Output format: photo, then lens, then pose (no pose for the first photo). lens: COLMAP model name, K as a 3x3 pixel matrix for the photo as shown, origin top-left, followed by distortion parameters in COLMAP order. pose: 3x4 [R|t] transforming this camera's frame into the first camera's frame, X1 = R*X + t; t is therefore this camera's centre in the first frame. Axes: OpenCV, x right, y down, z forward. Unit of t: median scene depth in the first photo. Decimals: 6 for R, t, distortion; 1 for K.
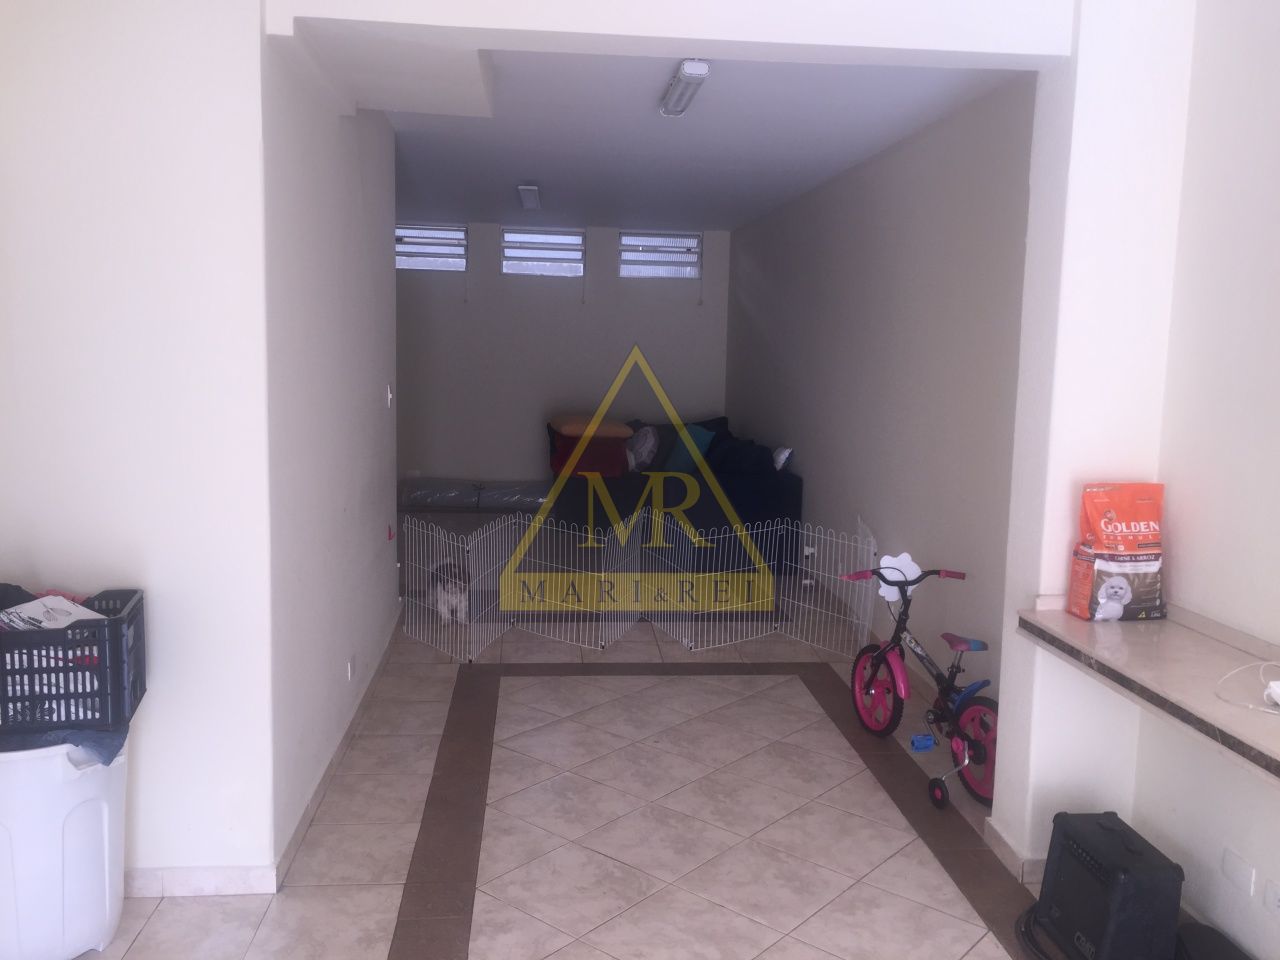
lens RADIAL K [[1101.0, 0, 644.1], [0, 1101.0, 485.6], [0, 0, 1]] dist [0.075626, -0.100611]
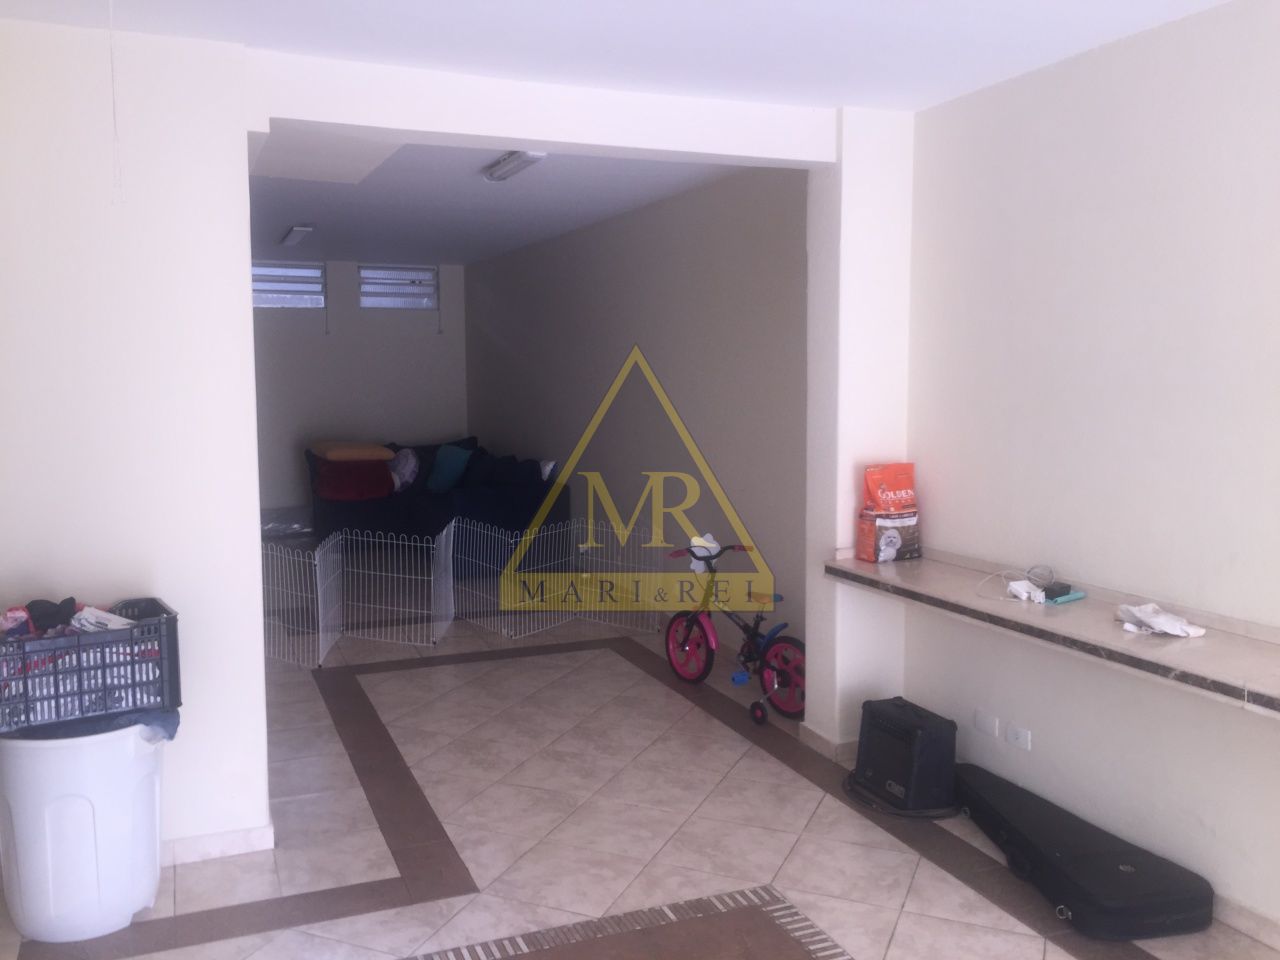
lens RADIAL K [[1101.0, 0, 632.7], [0, 1101.0, 478.9], [0, 0, 1]] dist [0.075626, -0.100611]
pose [[0.956371, -0.056355, 0.286670, -0.264140], [0.063421, 0.997868, -0.015418, 0.016649], [-0.285190, 0.032927, 0.957905, -0.233658]]
